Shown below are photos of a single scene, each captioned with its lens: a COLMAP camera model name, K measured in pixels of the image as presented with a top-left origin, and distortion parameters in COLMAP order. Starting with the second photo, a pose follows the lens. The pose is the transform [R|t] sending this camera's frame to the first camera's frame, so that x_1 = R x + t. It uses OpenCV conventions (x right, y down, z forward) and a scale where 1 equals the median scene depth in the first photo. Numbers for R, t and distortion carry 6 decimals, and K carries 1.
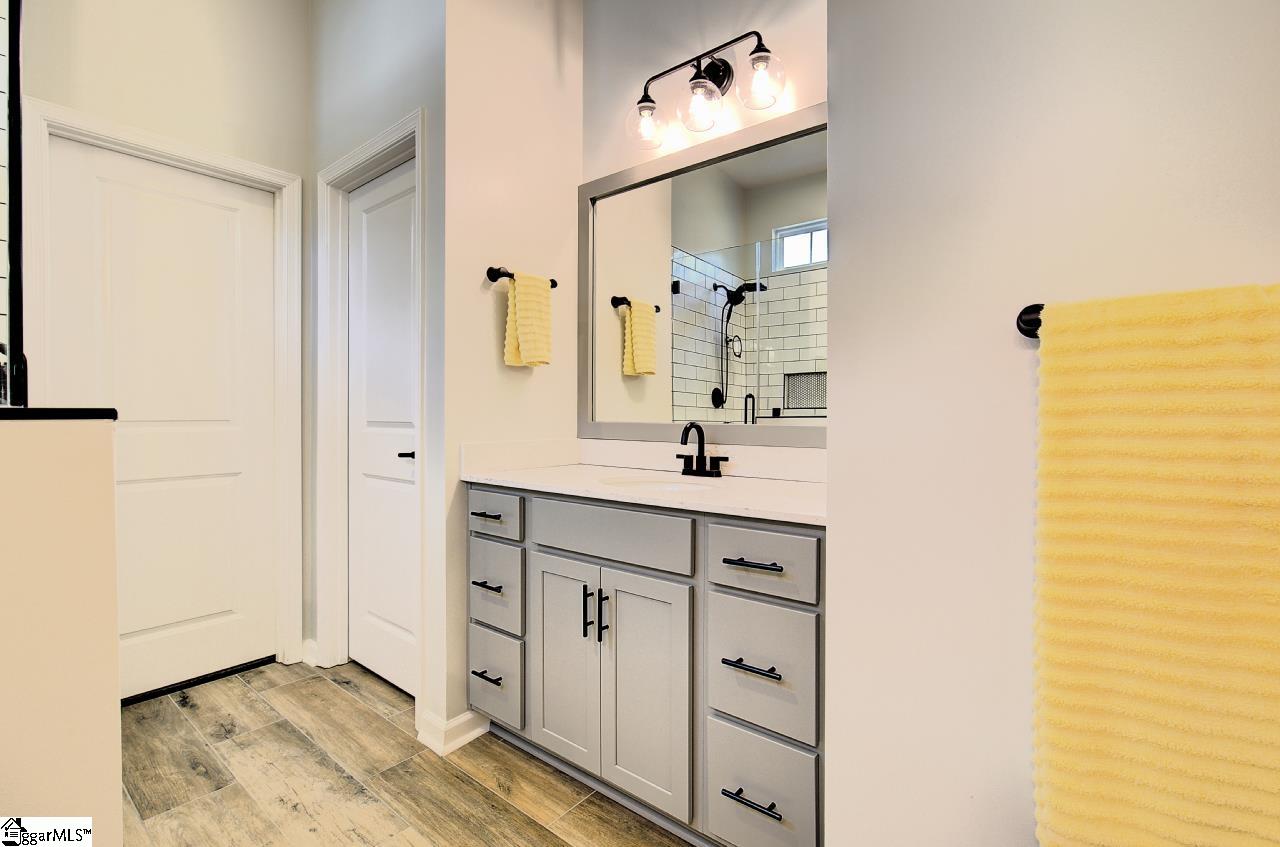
lens RADIAL K [[569.6, 0, 644.0], [0, 569.6, 419.3], [0, 0, 1]] dist [-0.001740, -0.000244]
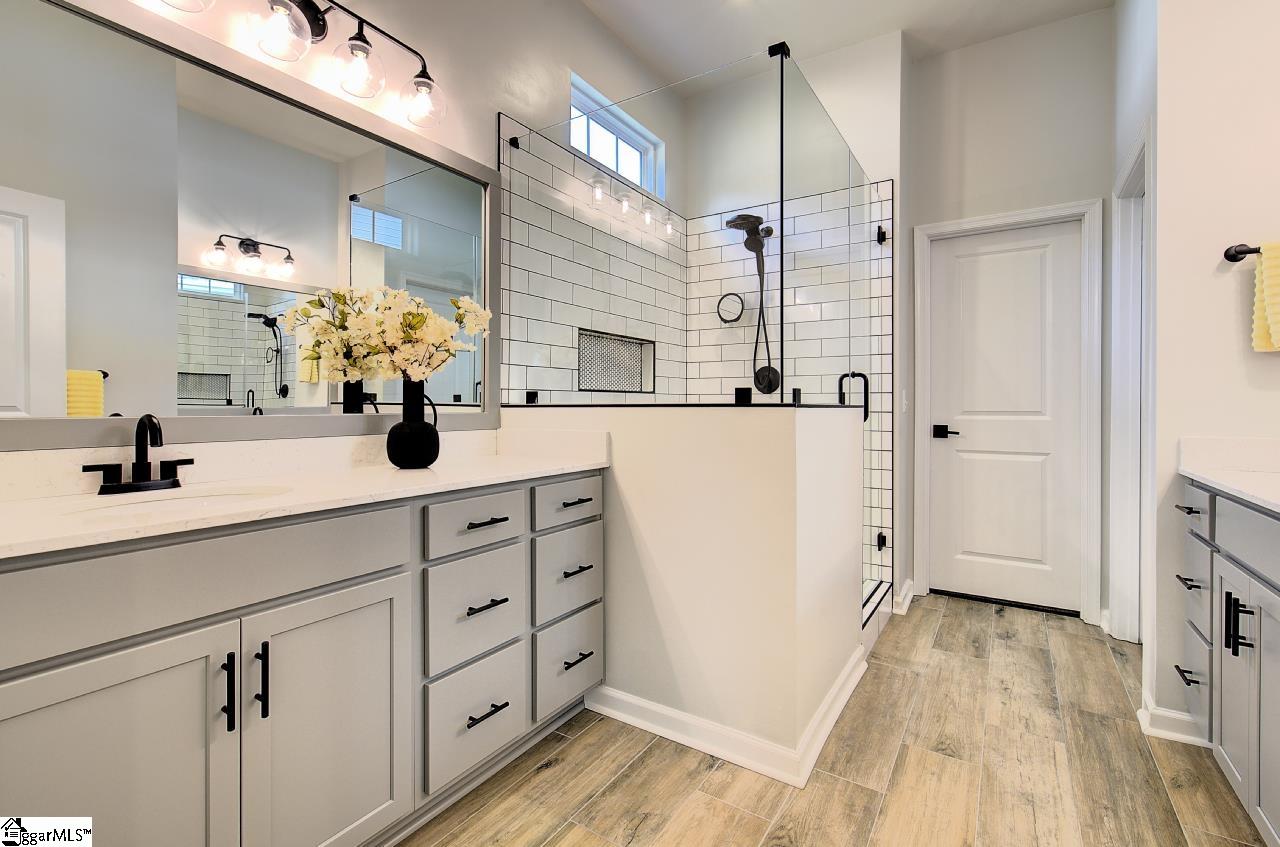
lens RADIAL K [[569.6, 0, 644.0], [0, 569.6, 419.3], [0, 0, 1]] dist [-0.001740, -0.000244]
pose [[0.106963, 0.019547, -0.994071, 0.544599], [-0.004629, 0.999806, 0.019161, -0.003815], [0.994252, 0.002552, 0.107033, -0.031238]]
